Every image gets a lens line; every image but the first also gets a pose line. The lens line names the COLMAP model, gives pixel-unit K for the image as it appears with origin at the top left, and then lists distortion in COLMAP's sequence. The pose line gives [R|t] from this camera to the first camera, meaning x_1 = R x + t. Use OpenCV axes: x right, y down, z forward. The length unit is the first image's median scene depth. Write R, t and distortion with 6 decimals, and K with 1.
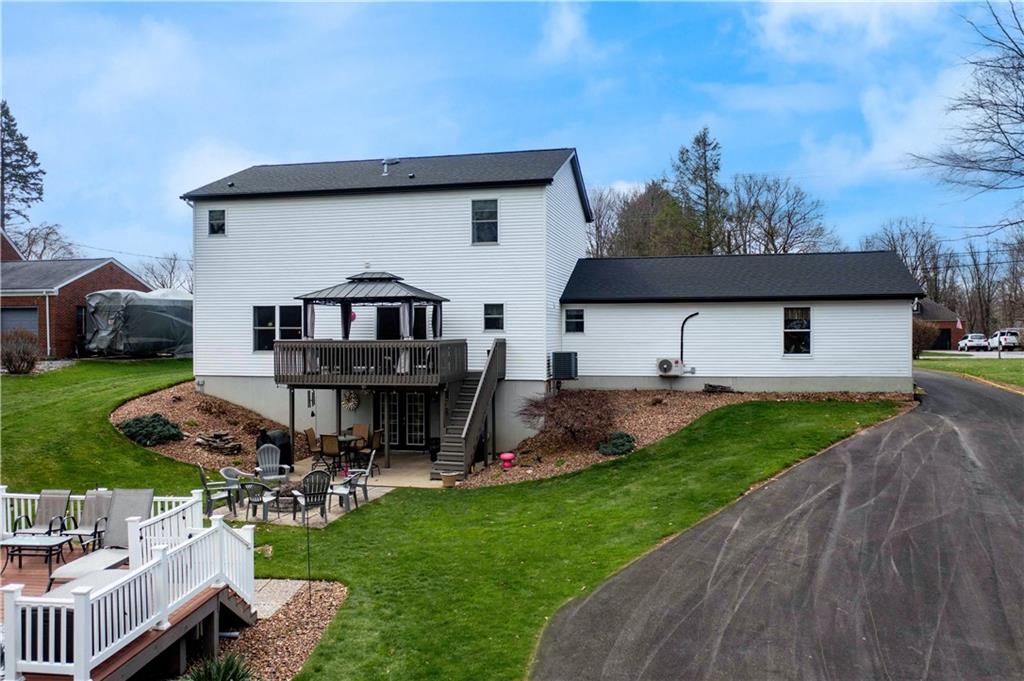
lens RADIAL K [[791.1, 0, 507.9], [0, 791.1, 348.0], [0, 0, 1]] dist [-0.041990, 0.000905]
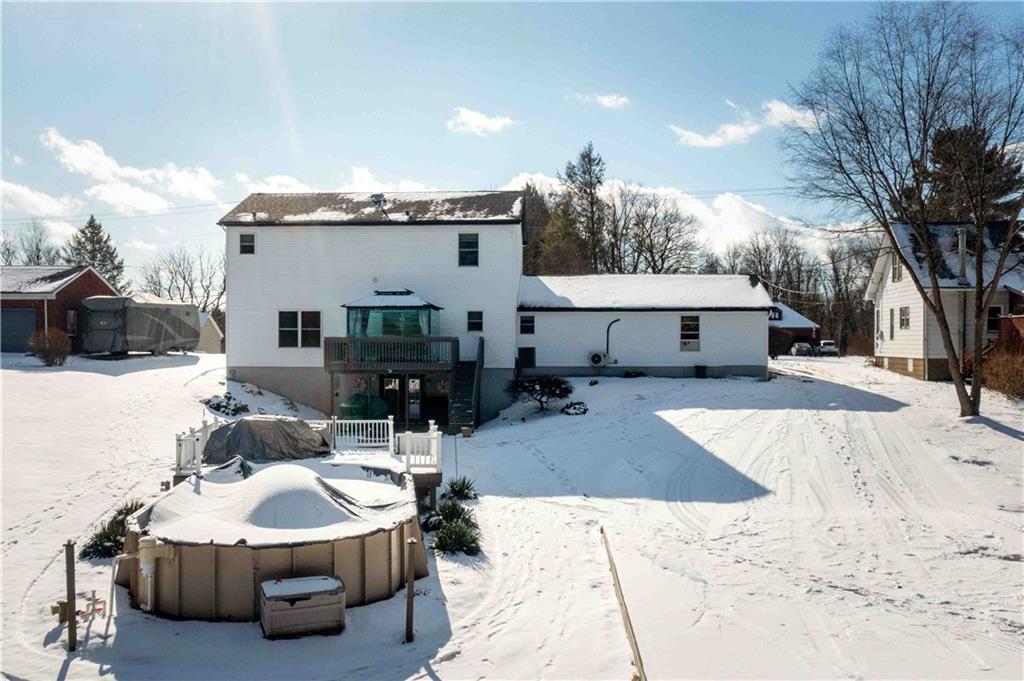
lens RADIAL K [[896.0, 0, 492.8], [0, 896.0, 380.8], [0, 0, 1]] dist [-0.028309, 0.021863]
pose [[0.985686, -0.004761, 0.168523, -0.228101], [0.000657, 0.999702, 0.024404, 0.023117], [-0.168589, -0.023944, 0.985396, -0.472302]]
